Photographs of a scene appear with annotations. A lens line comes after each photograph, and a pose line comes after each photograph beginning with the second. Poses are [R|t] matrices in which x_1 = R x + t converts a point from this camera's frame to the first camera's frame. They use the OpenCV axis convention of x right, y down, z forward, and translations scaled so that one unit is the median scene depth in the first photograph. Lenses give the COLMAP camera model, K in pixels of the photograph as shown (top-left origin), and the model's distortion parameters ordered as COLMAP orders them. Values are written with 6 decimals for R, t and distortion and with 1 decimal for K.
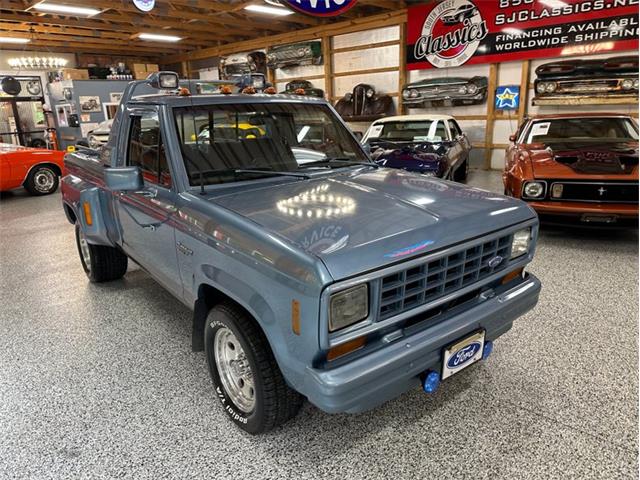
lens RADIAL K [[450.4, 0, 316.9], [0, 450.4, 237.3], [0, 0, 1]] dist [0.035739, -0.042765]
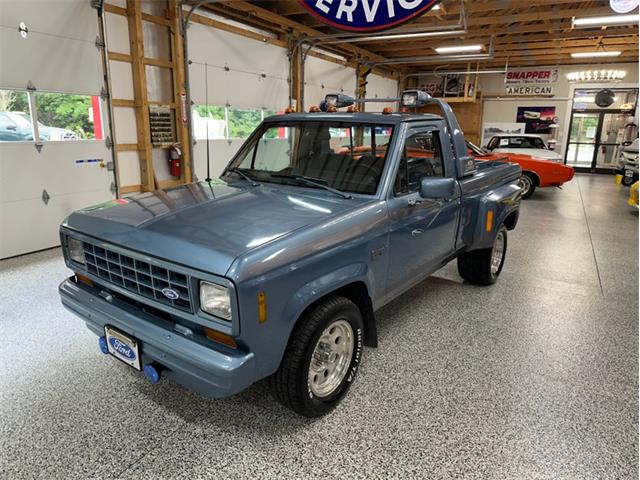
lens RADIAL K [[450.4, 0, 316.9], [0, 450.4, 237.3], [0, 0, 1]] dist [0.035739, -0.042765]
pose [[0.256065, 0.272393, -0.927487, 0.306424], [-0.292120, 0.936423, 0.194367, -0.076542], [0.921464, 0.221167, 0.319357, 0.223522]]
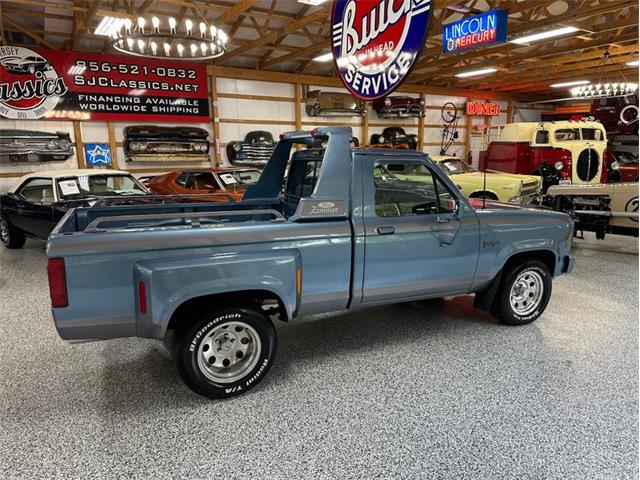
lens RADIAL K [[449.9, 0, 320.0], [0, 449.9, 240.0], [0, 0, 1]] dist [0.060672, -0.078857]
pose [[0.244122, -0.155684, 0.957166, -0.494784], [0.268085, 0.959398, 0.087673, -0.072513], [-0.931952, 0.235199, 0.275947, 0.280920]]
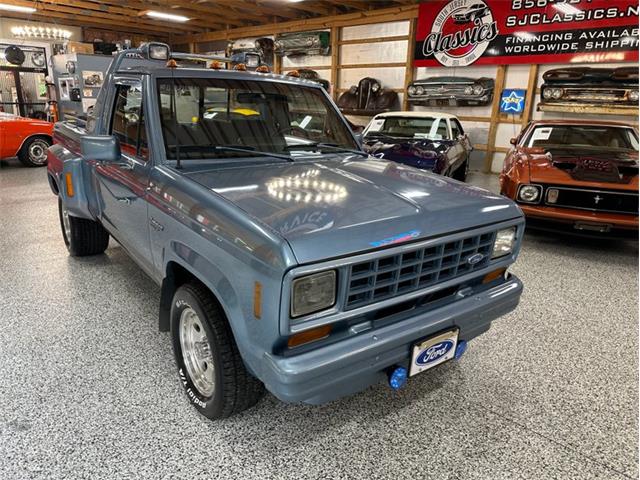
lens RADIAL K [[450.4, 0, 316.9], [0, 450.4, 237.3], [0, 0, 1]] dist [0.035739, -0.042765]
pose [[0.997576, 0.069540, 0.002684, 0.011995], [-0.069570, 0.997489, 0.013277, 0.004320], [-0.001754, -0.013432, 0.999908, 0.008969]]
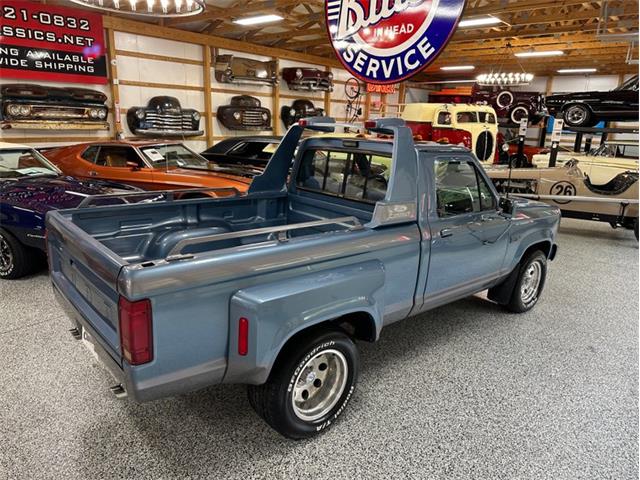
lens RADIAL K [[450.1, 0, 323.5], [0, 450.1, 237.2], [0, 0, 1]] dist [0.041289, -0.049747]
pose [[-0.049795, -0.220980, 0.974006, -0.466468], [0.245040, 0.942707, 0.226406, -0.130429], [-0.968233, 0.249944, 0.007207, 0.416310]]
